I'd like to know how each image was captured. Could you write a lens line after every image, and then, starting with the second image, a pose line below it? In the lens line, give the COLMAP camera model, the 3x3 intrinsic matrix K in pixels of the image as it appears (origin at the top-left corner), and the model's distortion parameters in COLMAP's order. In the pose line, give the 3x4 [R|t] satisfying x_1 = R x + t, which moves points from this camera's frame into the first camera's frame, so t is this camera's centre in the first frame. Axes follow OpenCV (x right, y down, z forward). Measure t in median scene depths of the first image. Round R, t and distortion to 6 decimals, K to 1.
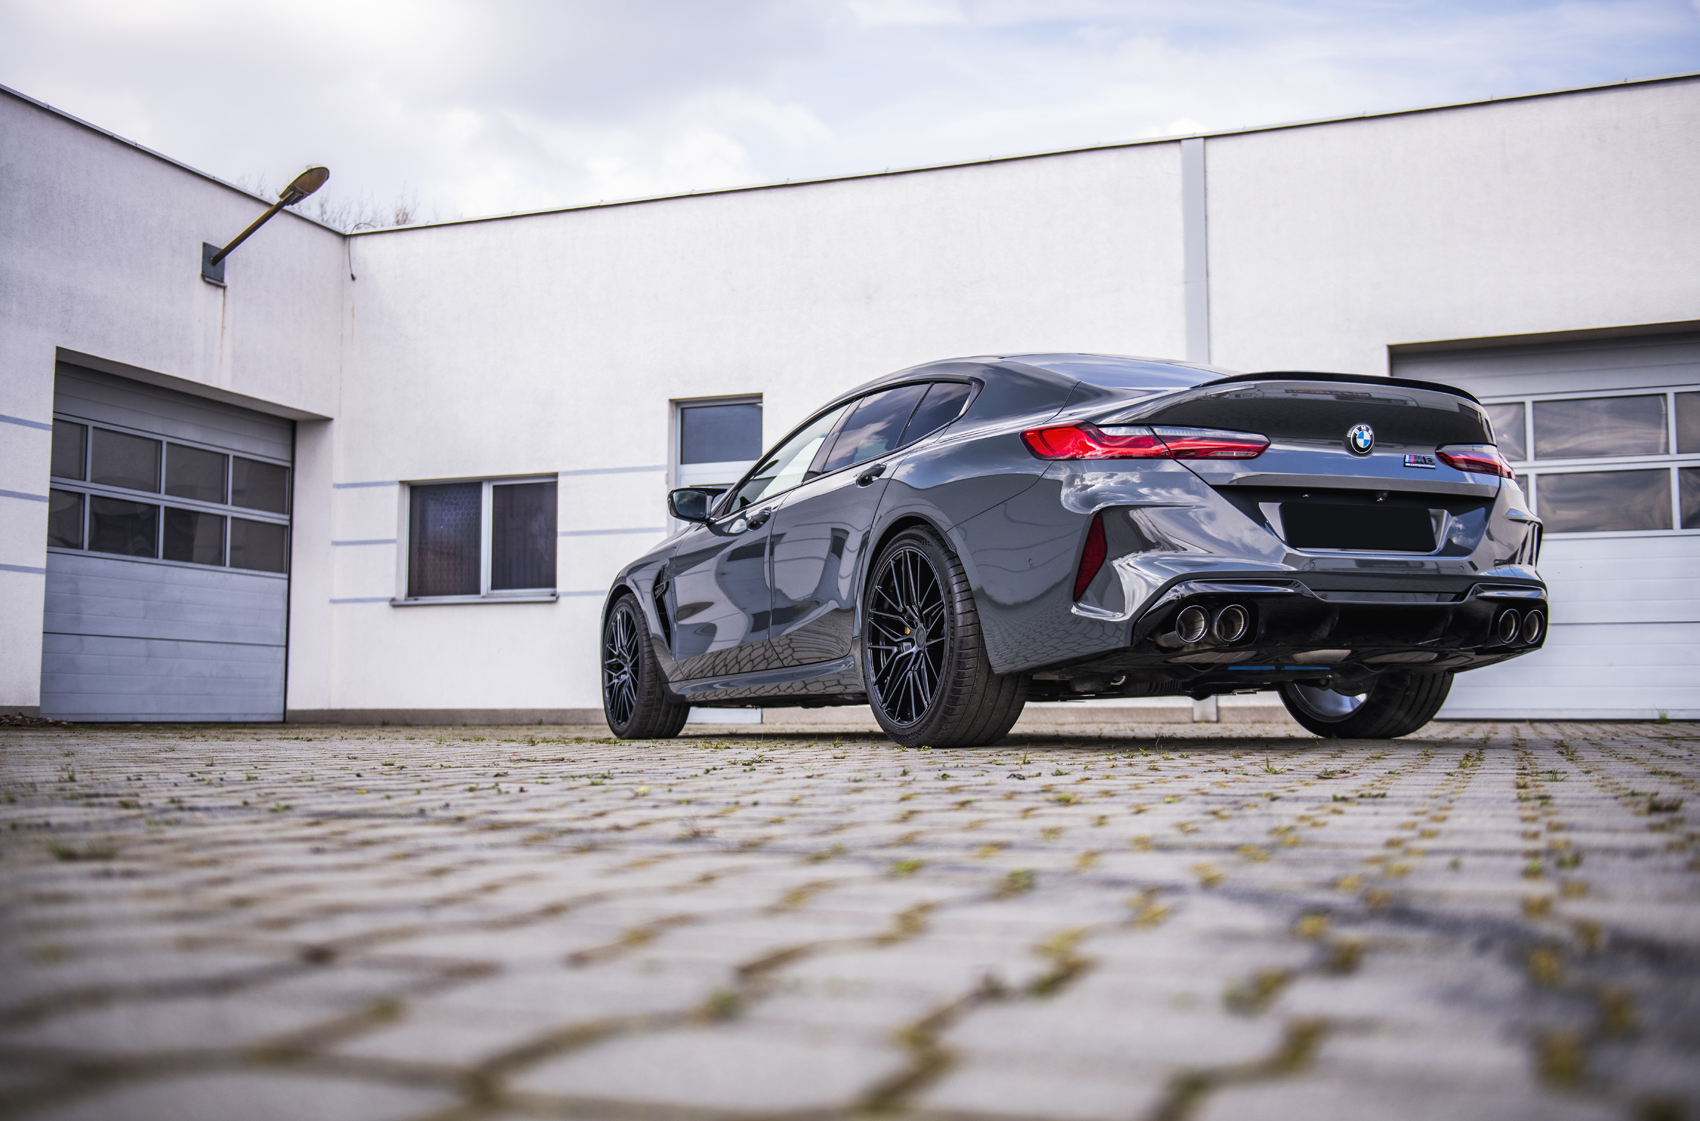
lens RADIAL K [[1775.2, 0, 850.0], [0, 1775.2, 560.5], [0, 0, 1]] dist [-0.004845, -0.001624]
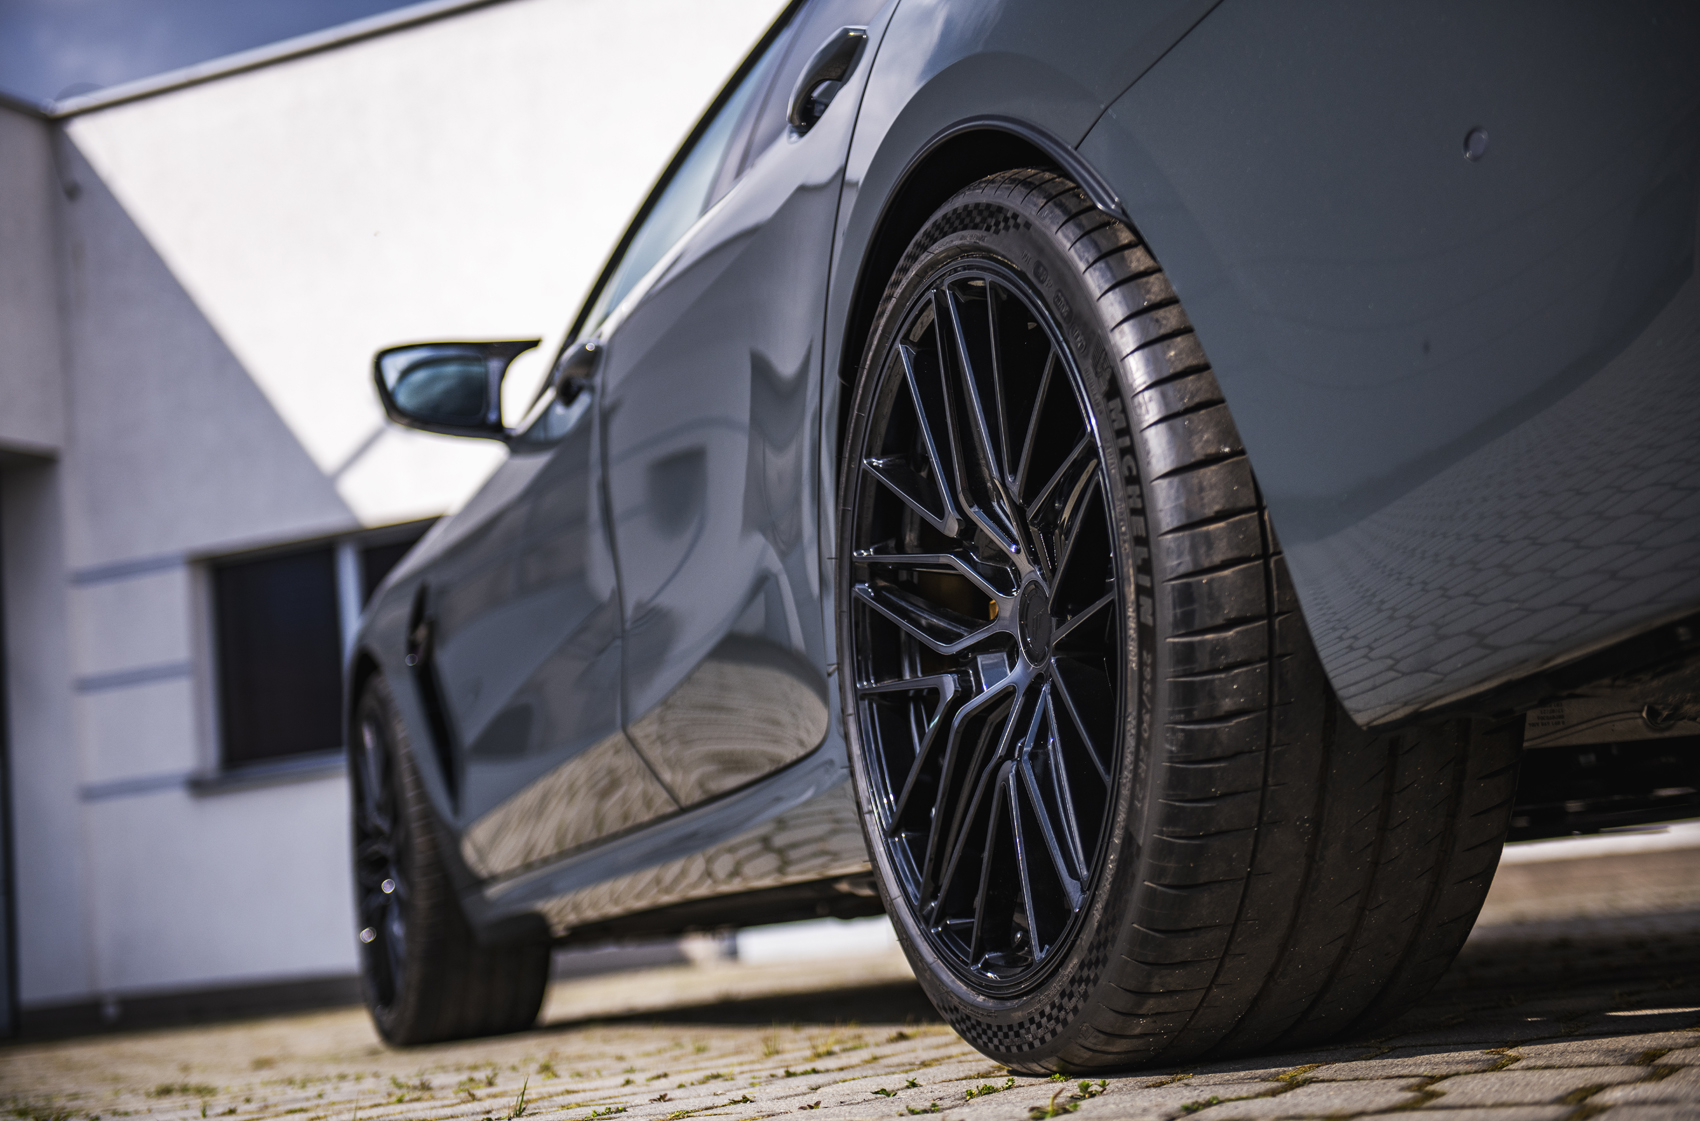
lens RADIAL K [[2763.0, 0, 850.0], [0, 2763.0, 560.5], [0, 0, 1]] dist [0.230636, -0.029623]
pose [[0.990903, -0.105485, -0.083568, 0.046680], [0.101911, 0.993732, -0.045956, 0.049173], [0.087892, 0.037021, 0.995442, 0.601271]]
